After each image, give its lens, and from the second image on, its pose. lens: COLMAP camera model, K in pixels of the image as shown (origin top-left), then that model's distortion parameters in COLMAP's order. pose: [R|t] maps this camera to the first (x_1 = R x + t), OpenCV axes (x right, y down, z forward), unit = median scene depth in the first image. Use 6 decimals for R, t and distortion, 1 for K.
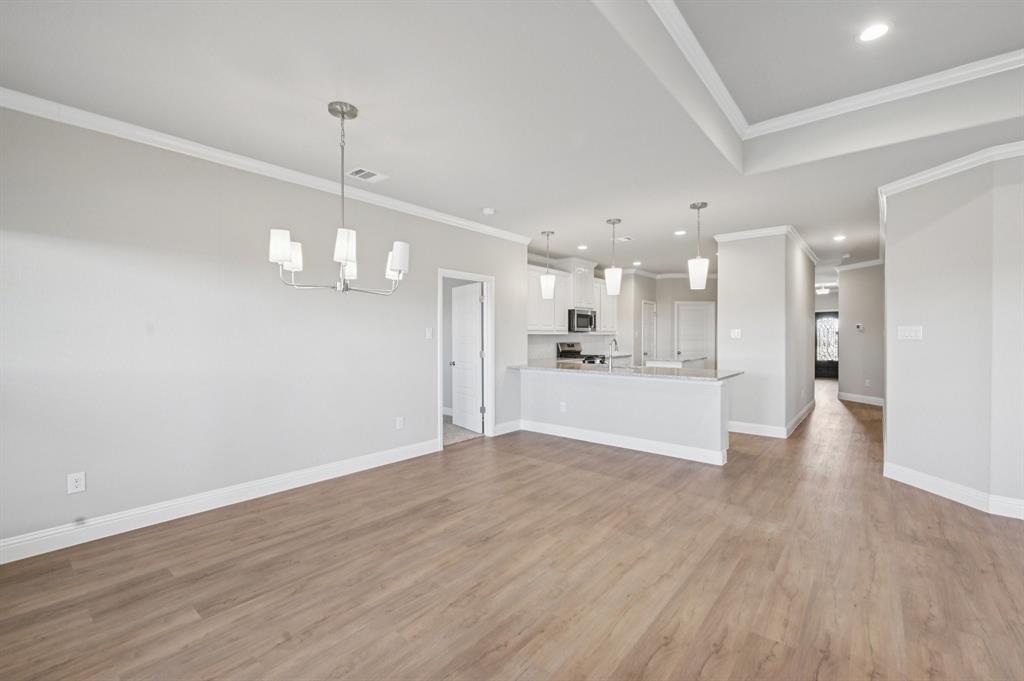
lens RADIAL K [[432.5, 0, 512.0], [0, 432.5, 340.5], [0, 0, 1]] dist [-0.002057, -0.000506]
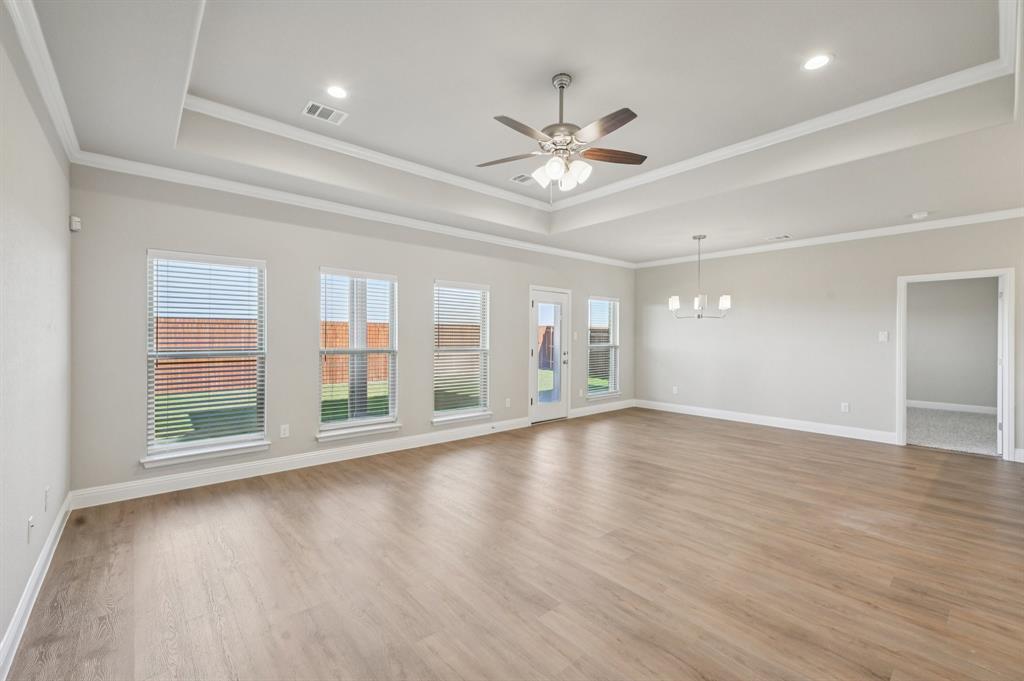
lens RADIAL K [[421.1, 0, 514.1], [0, 421.1, 335.8], [0, 0, 1]] dist [-0.001943, -0.000163]
pose [[-0.143165, -0.000848, -0.989699, 1.753978], [-0.014659, 0.999892, 0.001263, -0.009793], [0.989590, 0.014689, -0.143162, 0.341349]]
